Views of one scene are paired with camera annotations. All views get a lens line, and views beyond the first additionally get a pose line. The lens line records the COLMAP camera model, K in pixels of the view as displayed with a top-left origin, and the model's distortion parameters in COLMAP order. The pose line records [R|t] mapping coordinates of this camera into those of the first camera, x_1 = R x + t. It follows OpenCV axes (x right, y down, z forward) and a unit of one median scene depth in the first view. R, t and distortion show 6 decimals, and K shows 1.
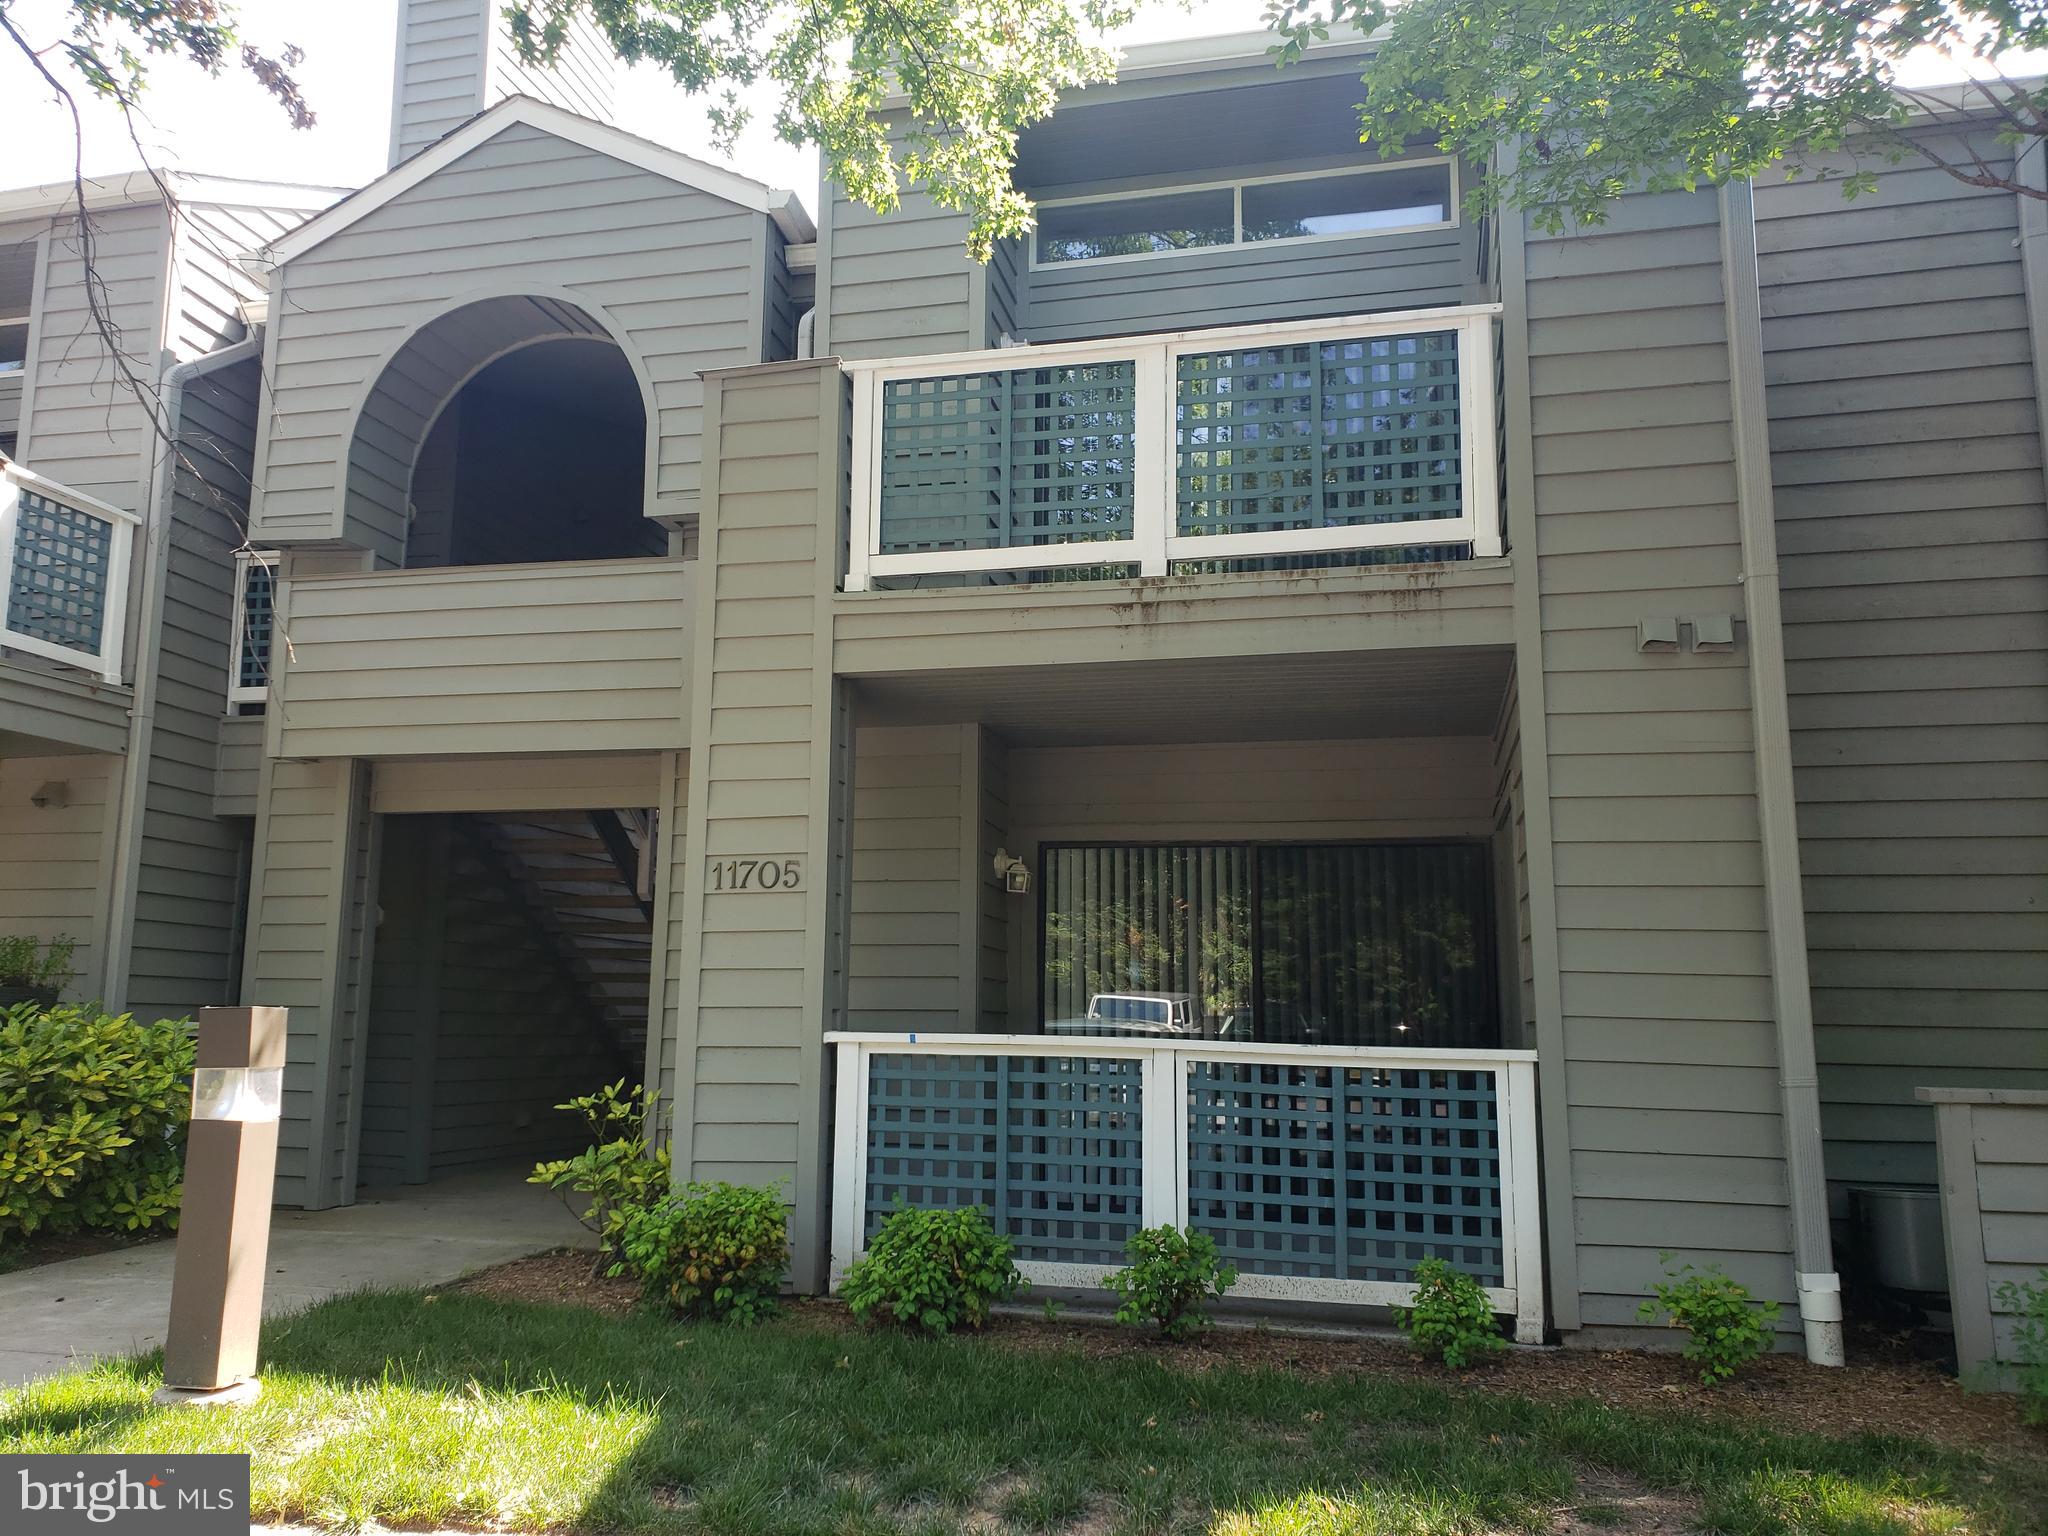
lens RADIAL K [[1621.8, 0, 1008.0], [0, 1621.8, 754.3], [0, 0, 1]] dist [0.055382, -0.058013]
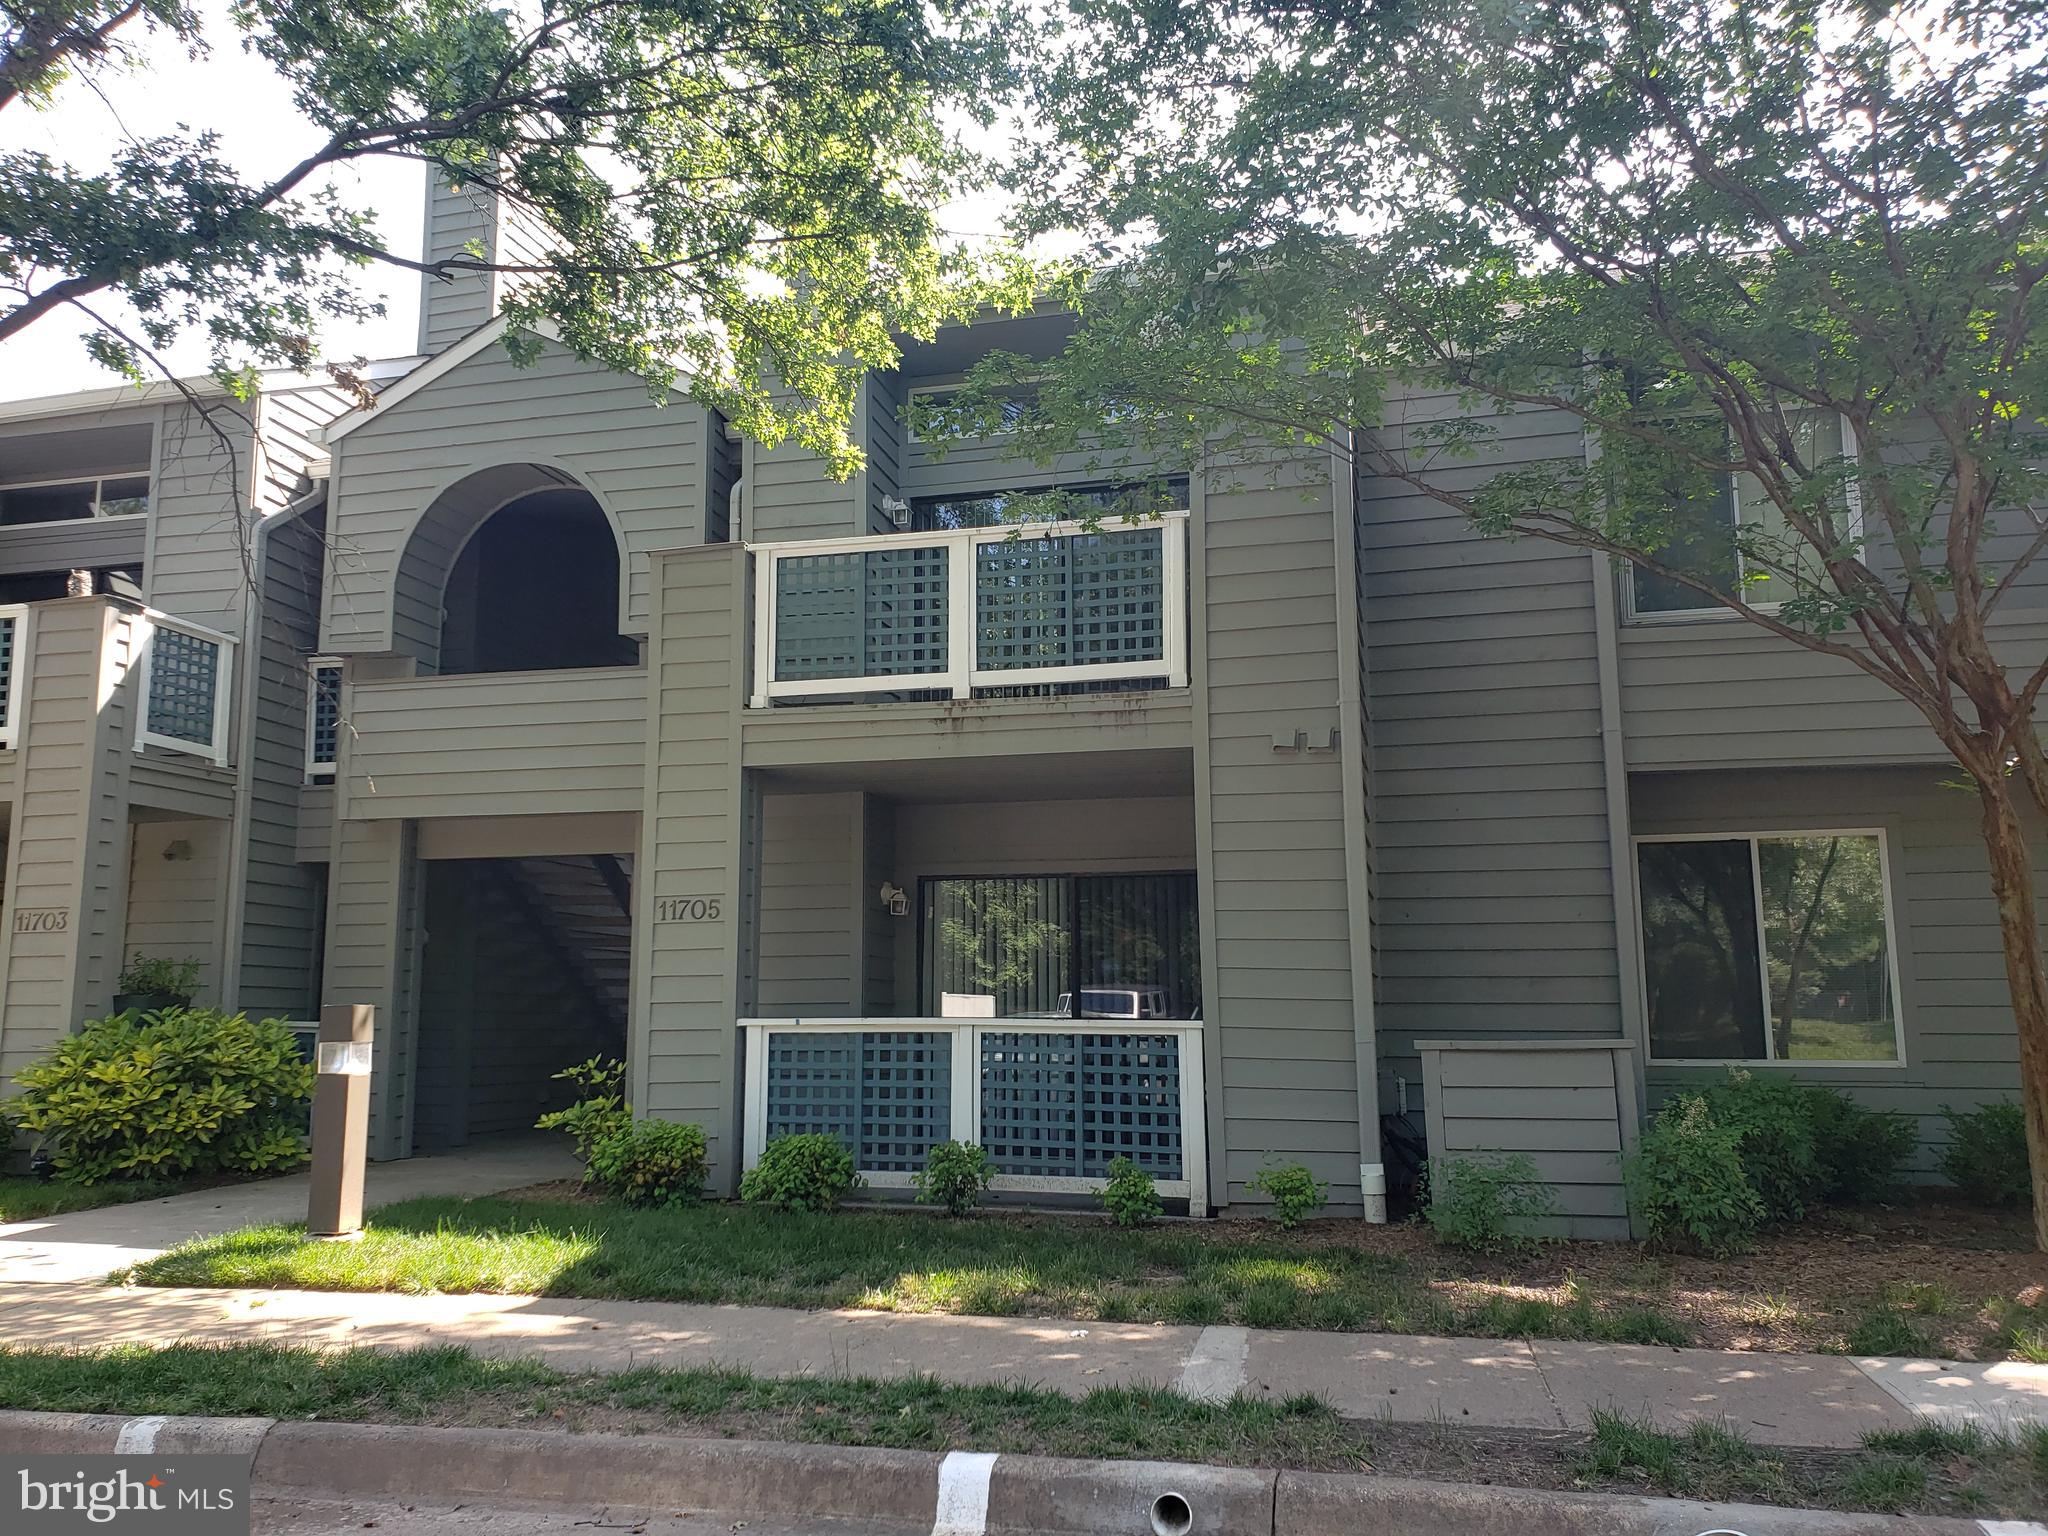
lens RADIAL K [[1621.8, 0, 1018.3], [0, 1621.8, 766.5], [0, 0, 1]] dist [0.055382, -0.058013]
pose [[0.999784, -0.016195, -0.013047, 0.151488], [0.016309, 0.999830, 0.008635, -0.058069], [0.012905, -0.008846, 0.999878, -0.415509]]
